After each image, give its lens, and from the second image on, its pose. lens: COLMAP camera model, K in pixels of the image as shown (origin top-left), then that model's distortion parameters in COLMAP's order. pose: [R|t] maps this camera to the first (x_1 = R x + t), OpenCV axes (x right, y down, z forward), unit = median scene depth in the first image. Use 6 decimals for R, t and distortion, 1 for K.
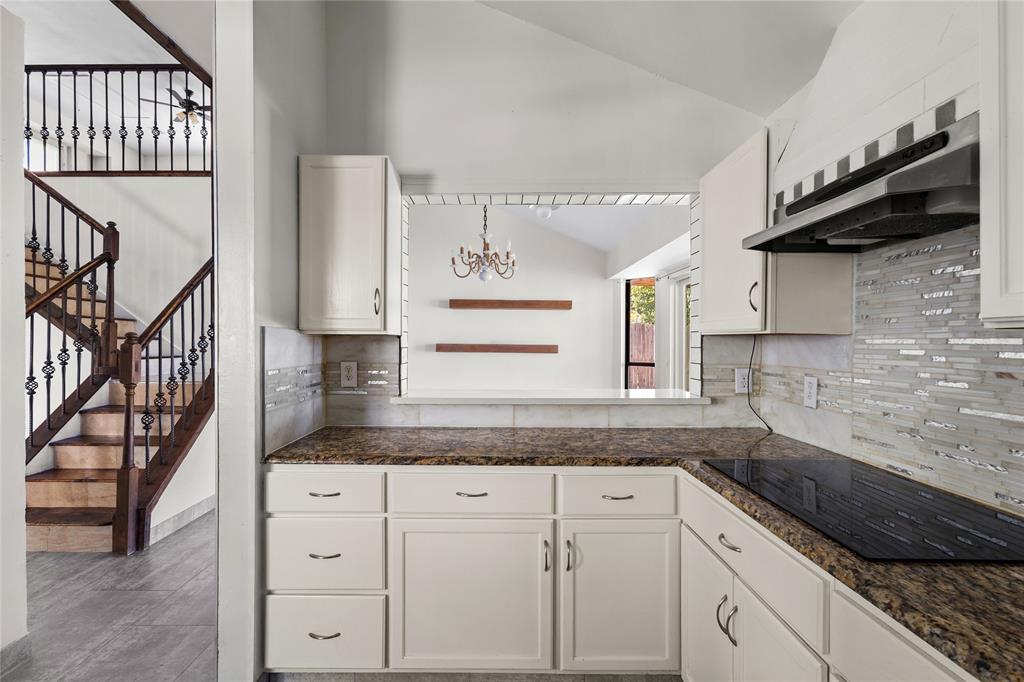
lens RADIAL K [[475.4, 0, 498.1], [0, 475.4, 346.2], [0, 0, 1]] dist [0.003255, -0.000313]
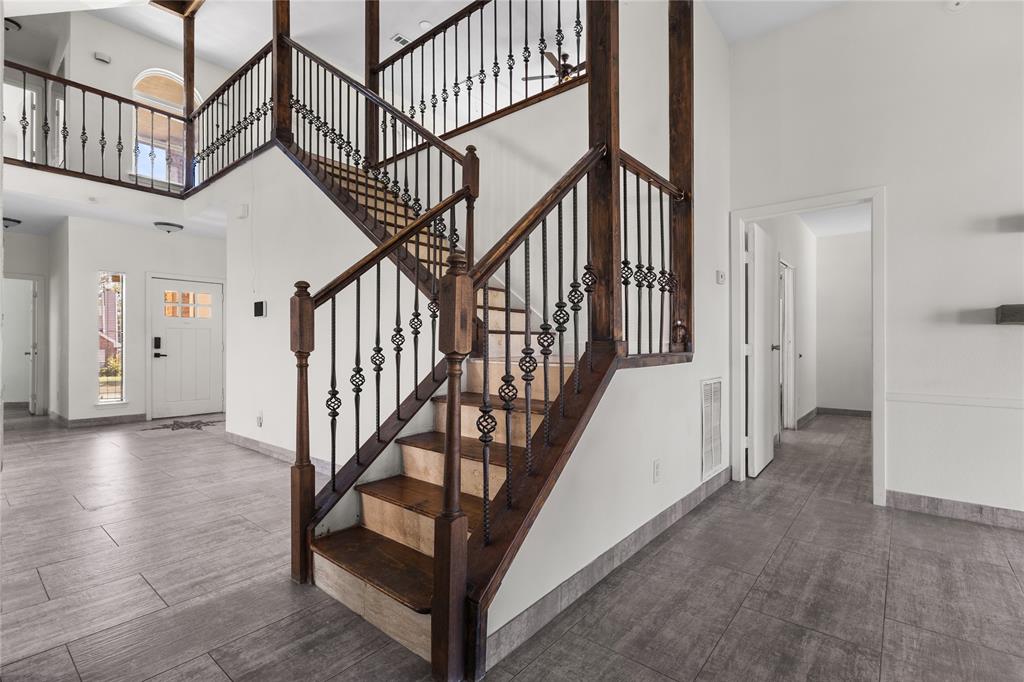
lens RADIAL K [[475.4, 0, 512.8], [0, 475.4, 341.6], [0, 0, 1]] dist [0.003255, -0.000313]
pose [[0.771504, -0.003771, -0.636213, -0.322190], [-0.003043, 0.999949, -0.009618, 0.057673], [0.636217, 0.009356, 0.771453, 0.523189]]
